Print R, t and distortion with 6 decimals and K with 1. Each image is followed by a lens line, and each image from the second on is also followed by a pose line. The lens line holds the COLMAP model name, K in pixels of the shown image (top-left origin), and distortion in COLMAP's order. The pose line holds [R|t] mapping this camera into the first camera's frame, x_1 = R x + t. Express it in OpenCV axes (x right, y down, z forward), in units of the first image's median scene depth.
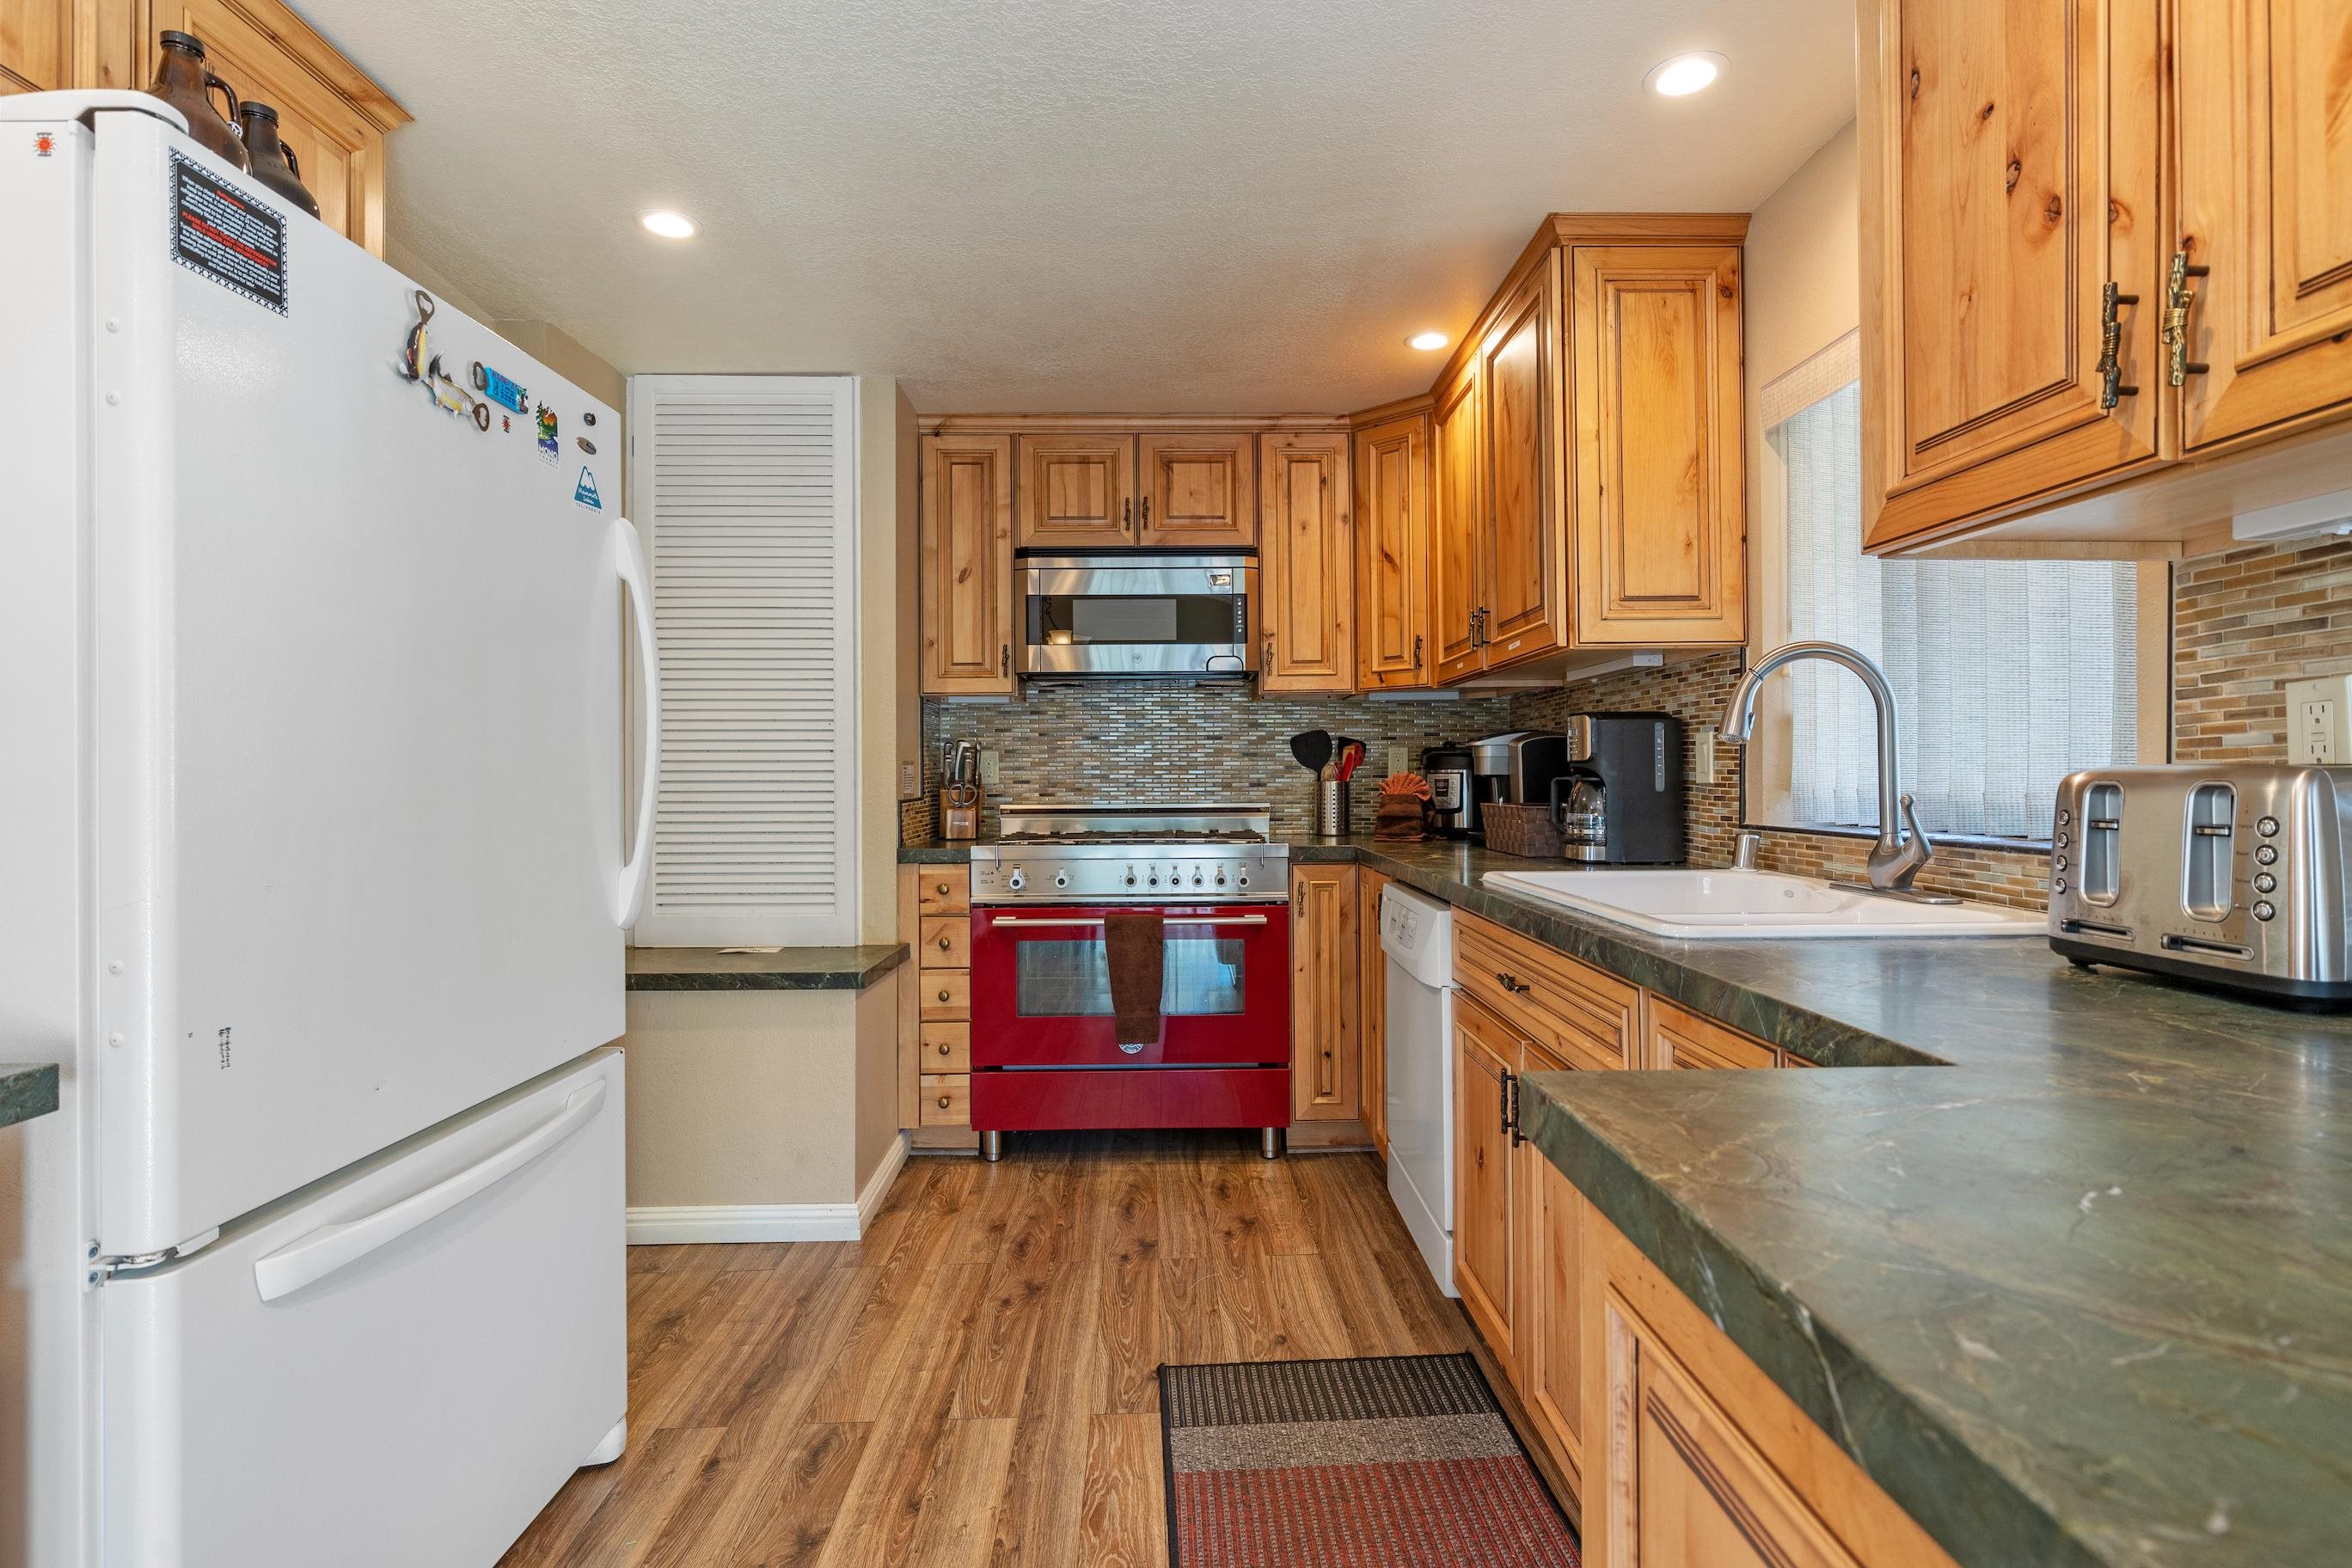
lens RADIAL K [[1143.1, 0, 1182.3], [0, 1143.1, 767.1], [0, 0, 1]] dist [-0.003257, -0.000541]
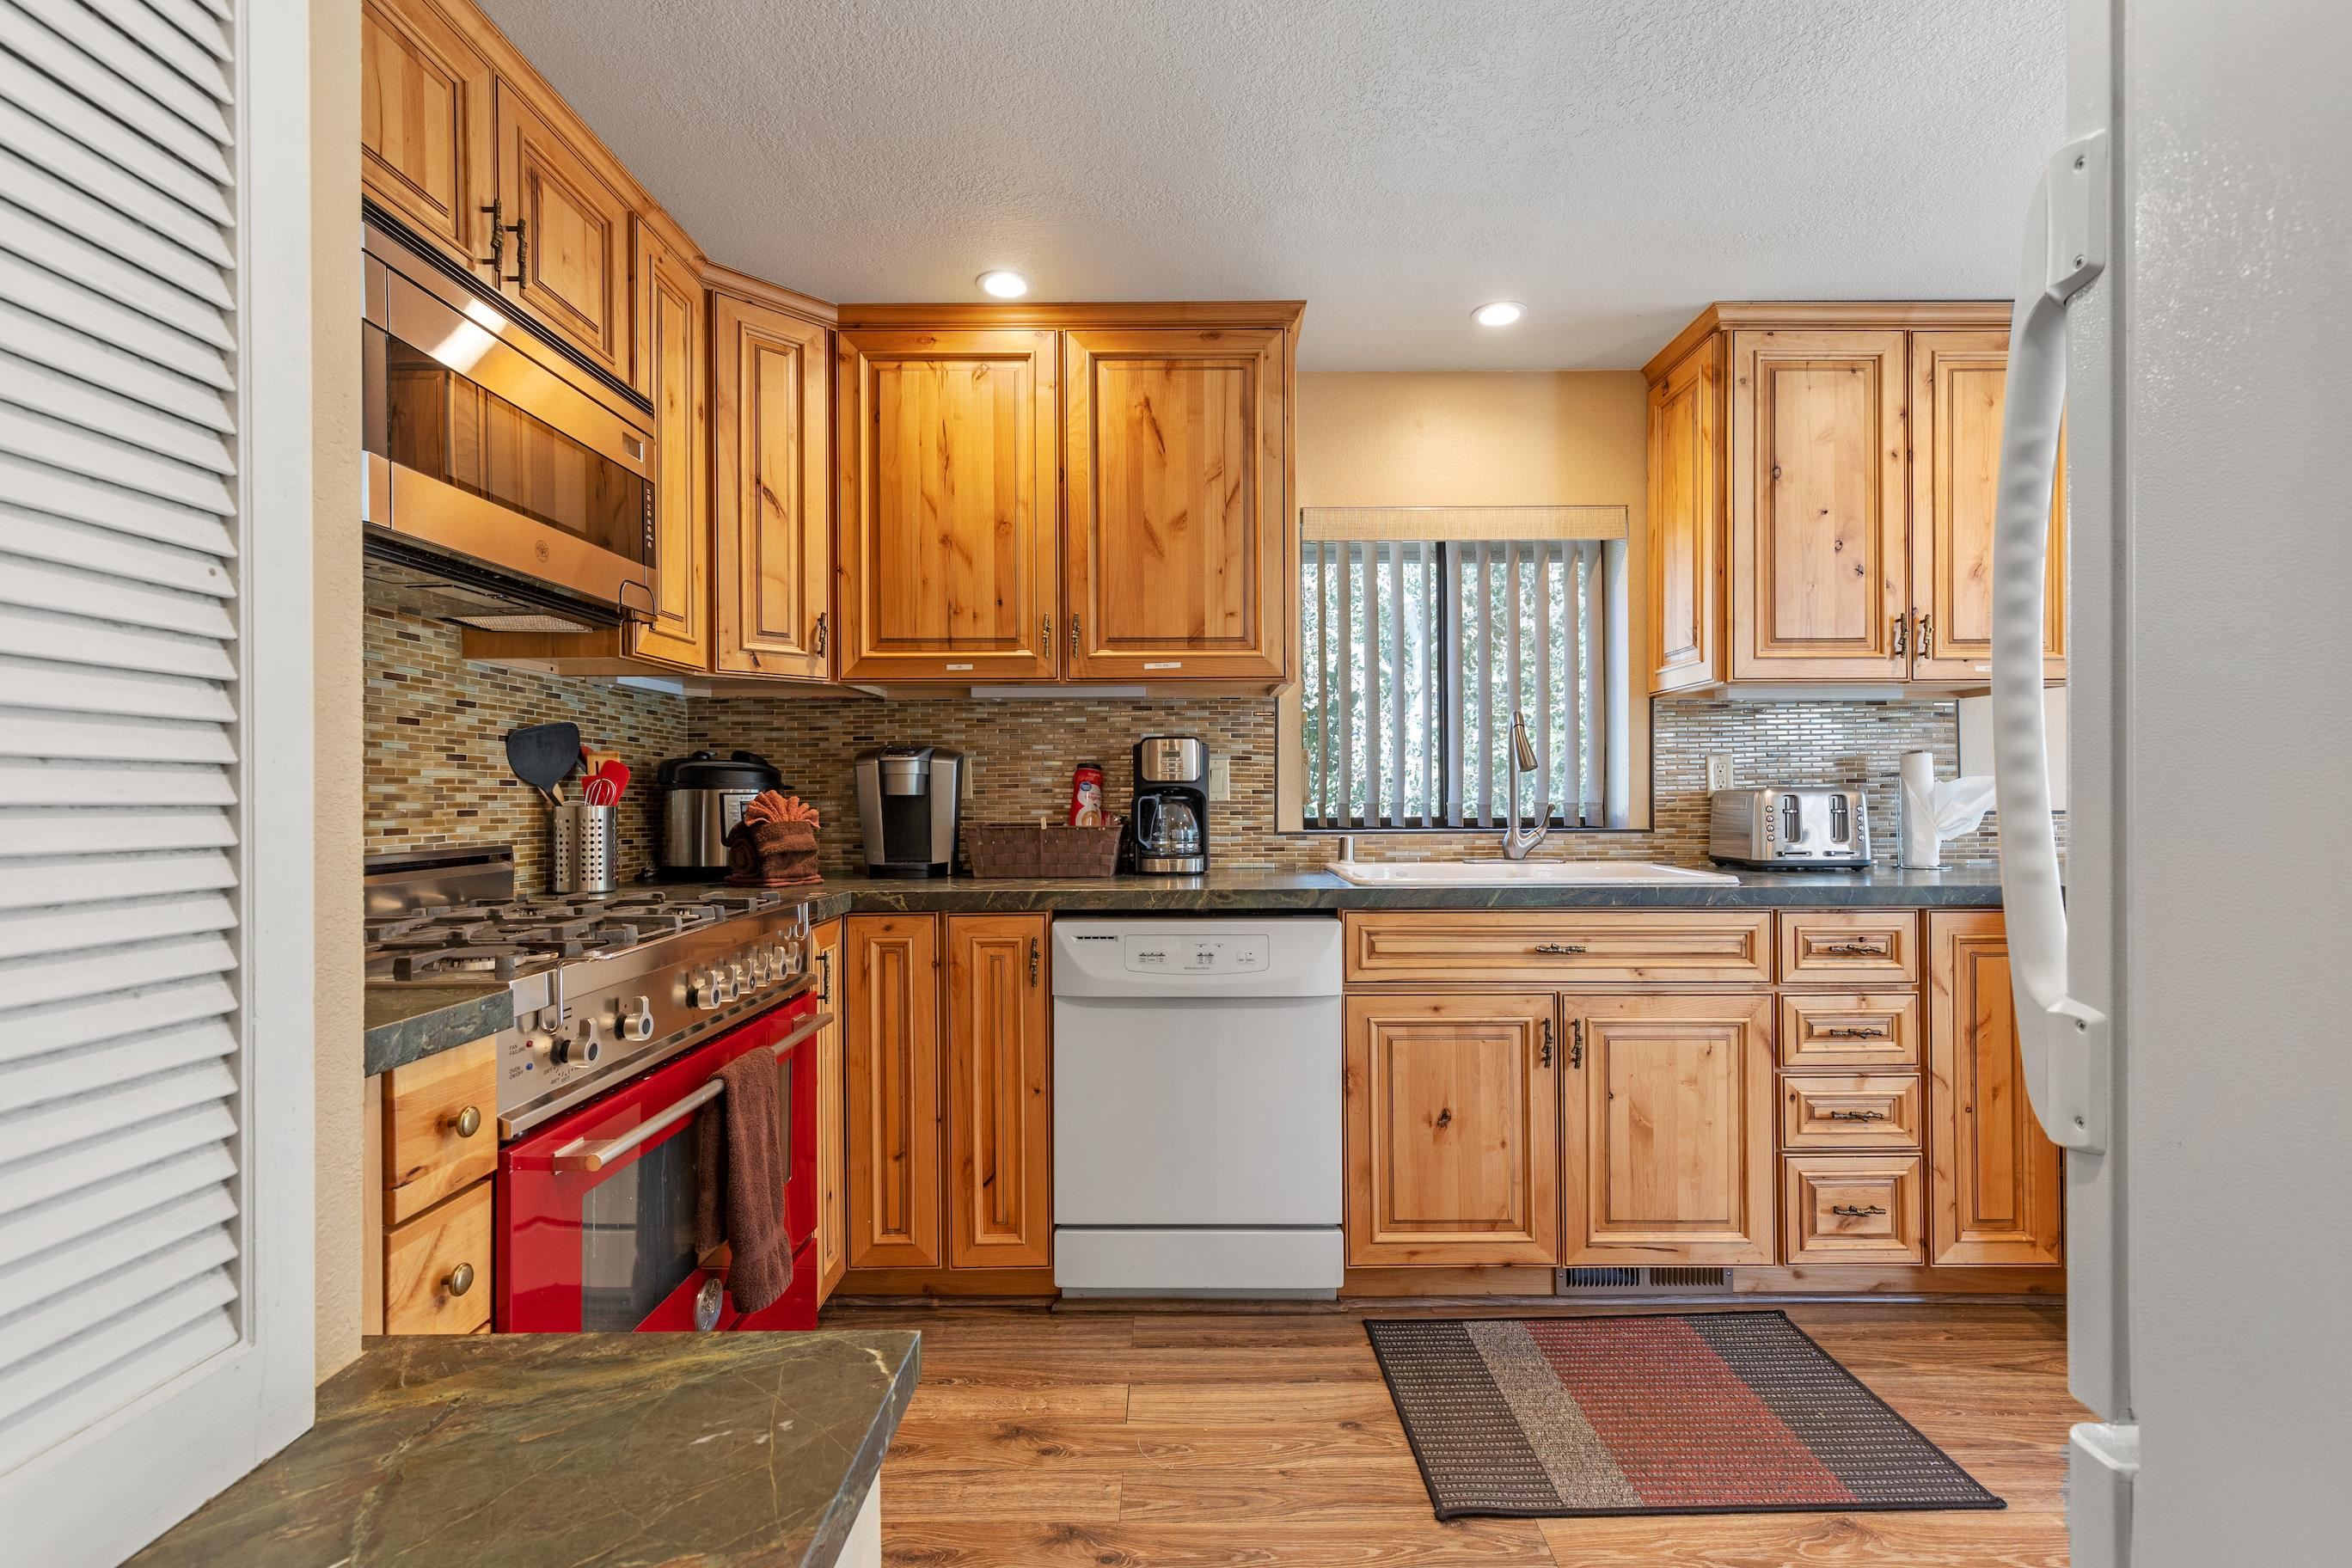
lens RADIAL K [[1061.2, 0, 1188.8], [0, 1061.2, 791.2], [0, 0, 1]] dist [0.000964, -0.000511]
pose [[0.022365, 0.009020, 0.999709, -0.496940], [-0.001946, 0.999958, -0.008979, 0.009950], [-0.999748, -0.001745, 0.022382, 0.737094]]
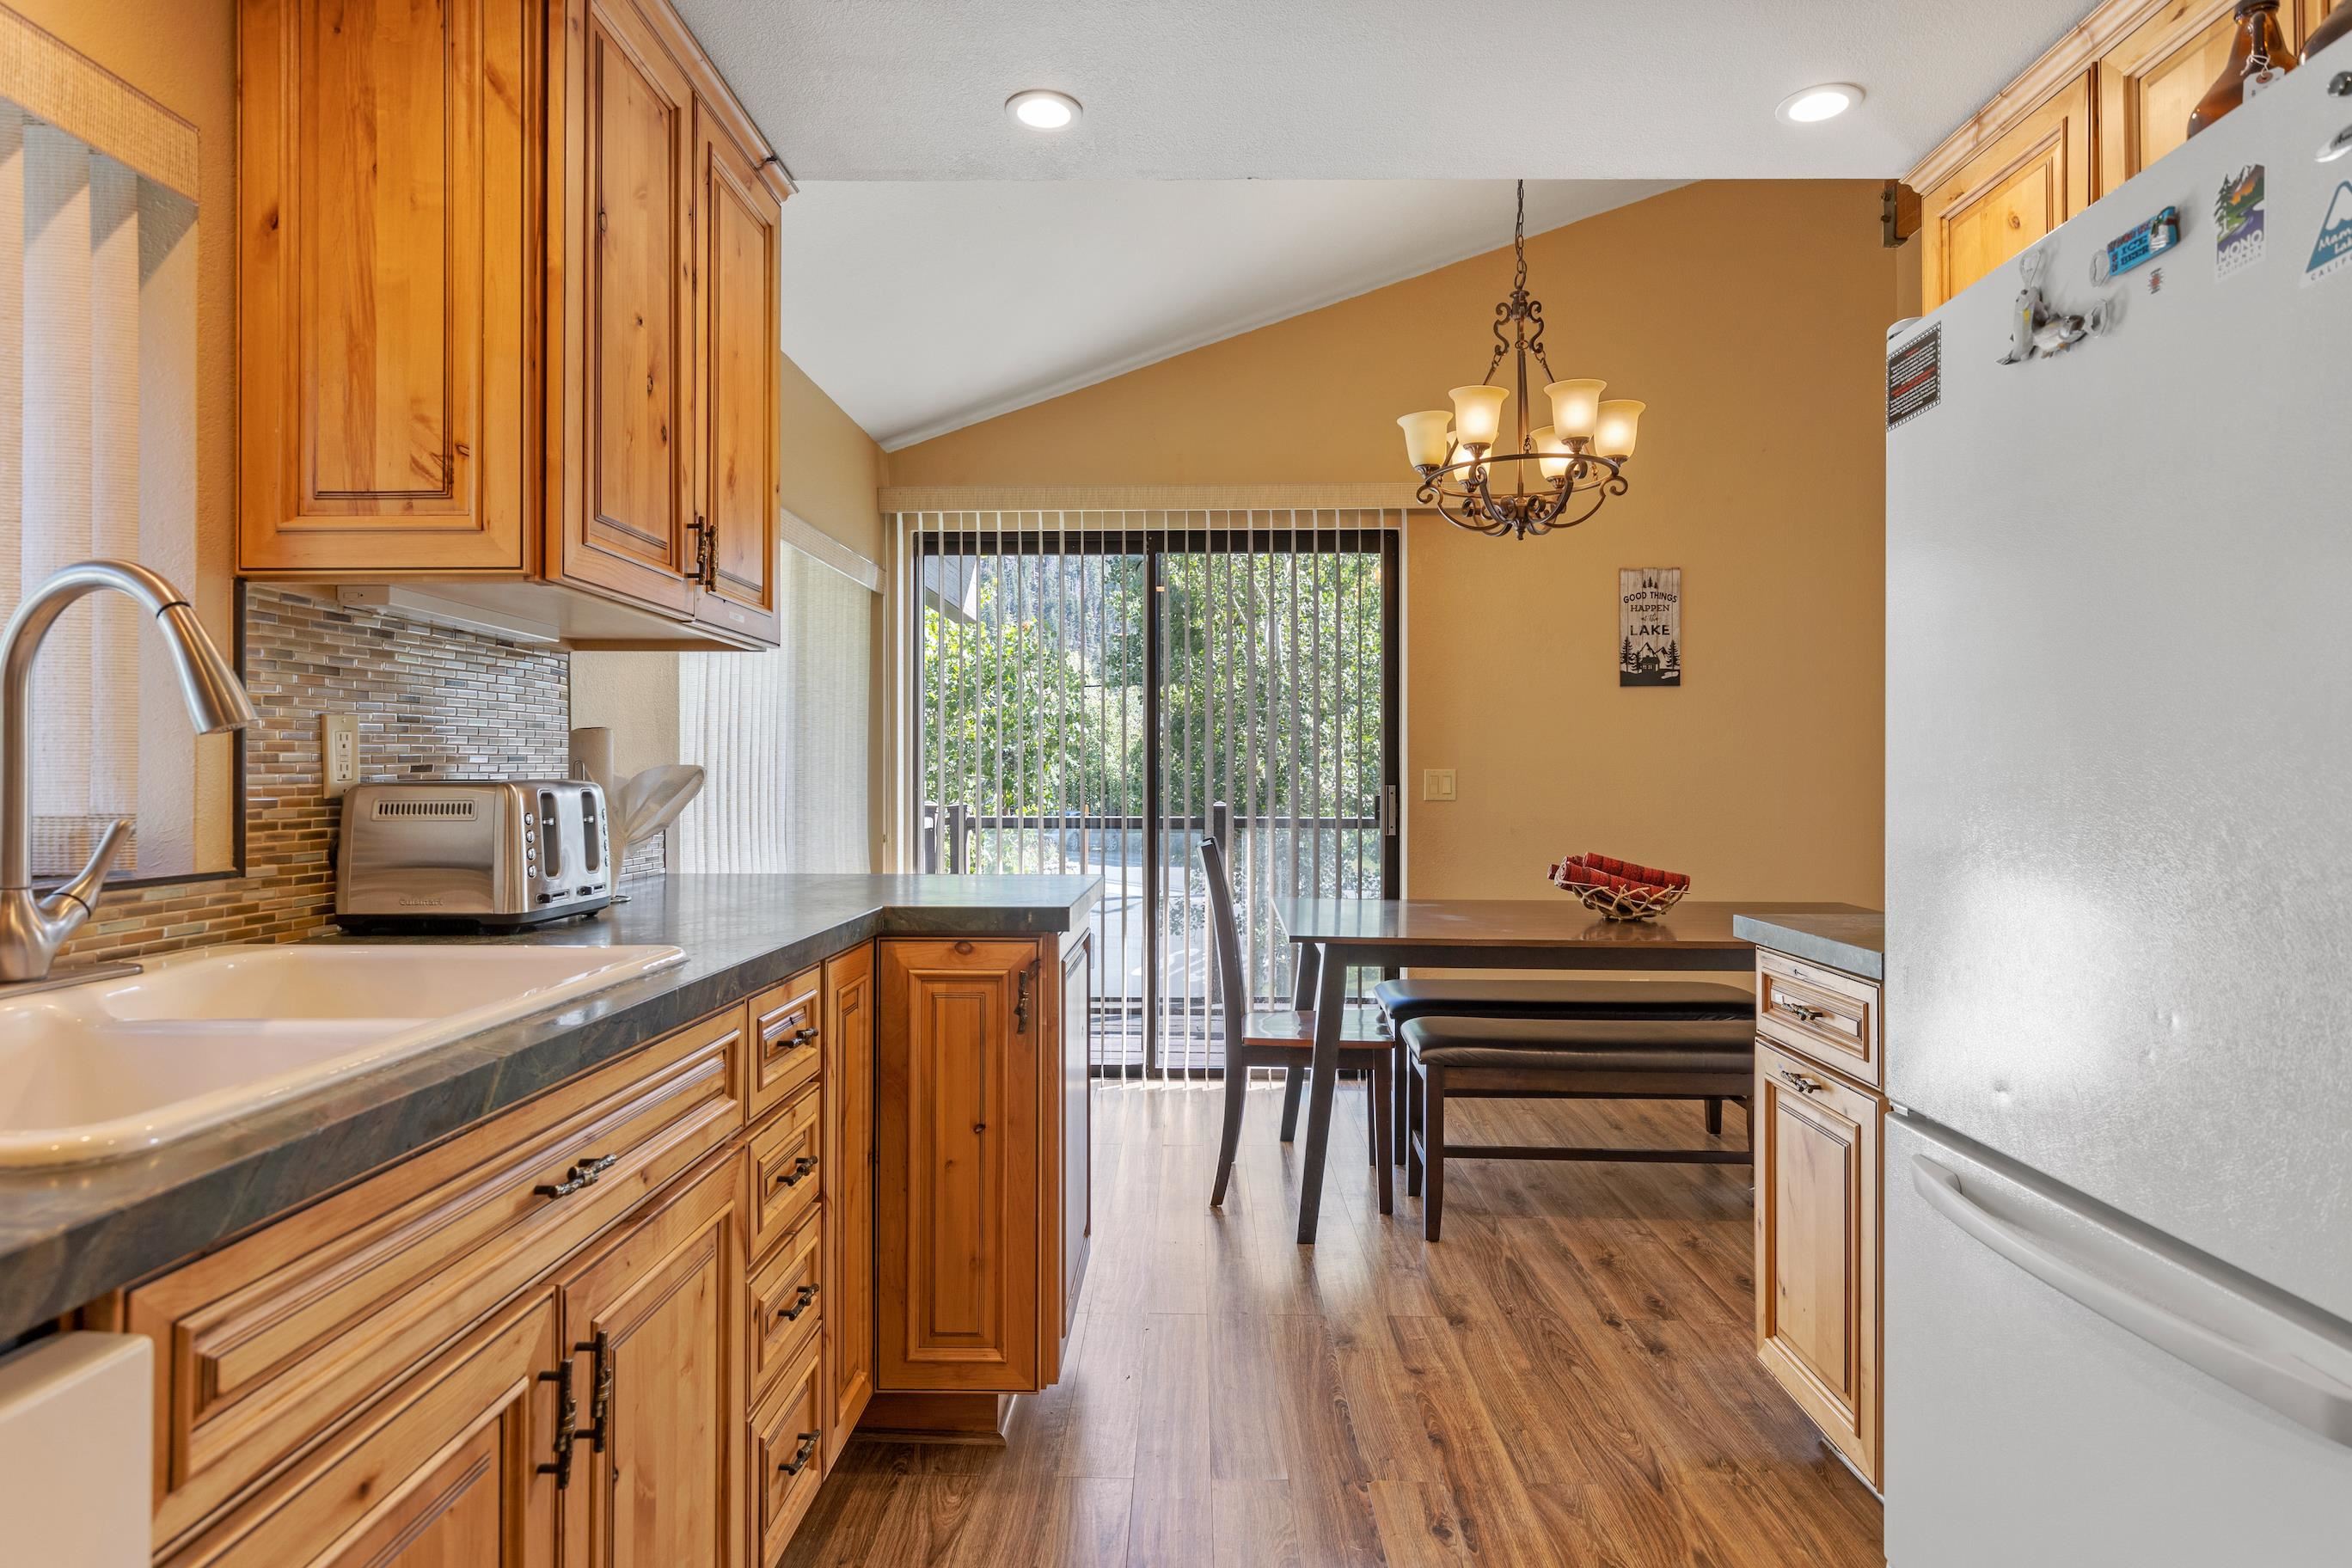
lens RADIAL K [[1310.2, 0, 1176.0], [0, 1310.2, 784.0], [0, 0, 1]] dist [0.000124, -0.000061]
pose [[-0.999025, 0.003973, 0.043965, -0.011838], [0.003841, 0.999988, -0.003086, 0.003823], [-0.043977, -0.002914, -0.999028, 0.845304]]
